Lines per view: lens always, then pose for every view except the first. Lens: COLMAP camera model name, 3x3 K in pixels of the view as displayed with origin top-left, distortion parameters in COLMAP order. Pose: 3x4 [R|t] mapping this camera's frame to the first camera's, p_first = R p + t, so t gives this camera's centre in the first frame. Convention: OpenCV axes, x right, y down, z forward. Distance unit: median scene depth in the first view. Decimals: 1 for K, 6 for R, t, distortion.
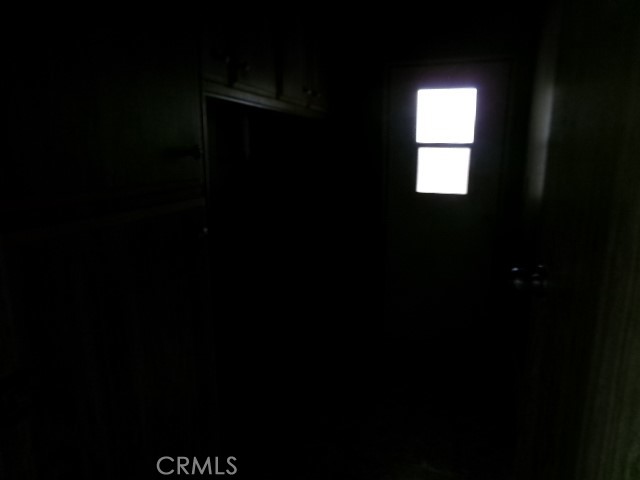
lens RADIAL K [[444.0, 0, 317.9], [0, 444.0, 243.1], [0, 0, 1]] dist [-0.074591, 0.111064]
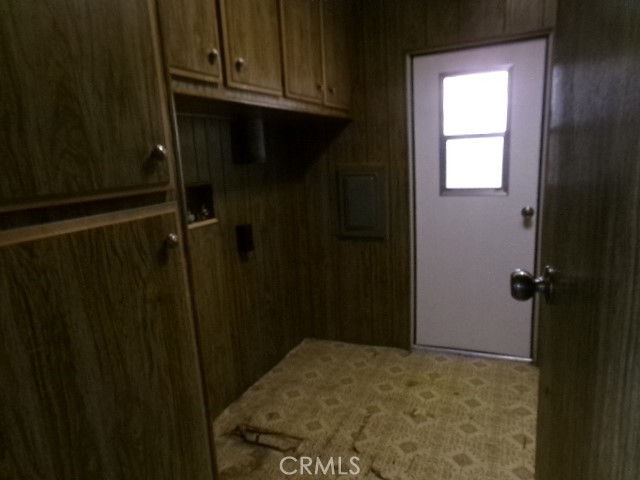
lens RADIAL K [[437.3, 0, 320.0], [0, 437.3, 240.0], [0, 0, 1]] dist [0.003623, -0.034045]
pose [[0.994242, -0.035897, -0.100966, 0.108240], [0.034803, 0.999315, -0.012580, 0.000312], [0.101348, 0.008994, 0.994810, 0.093370]]
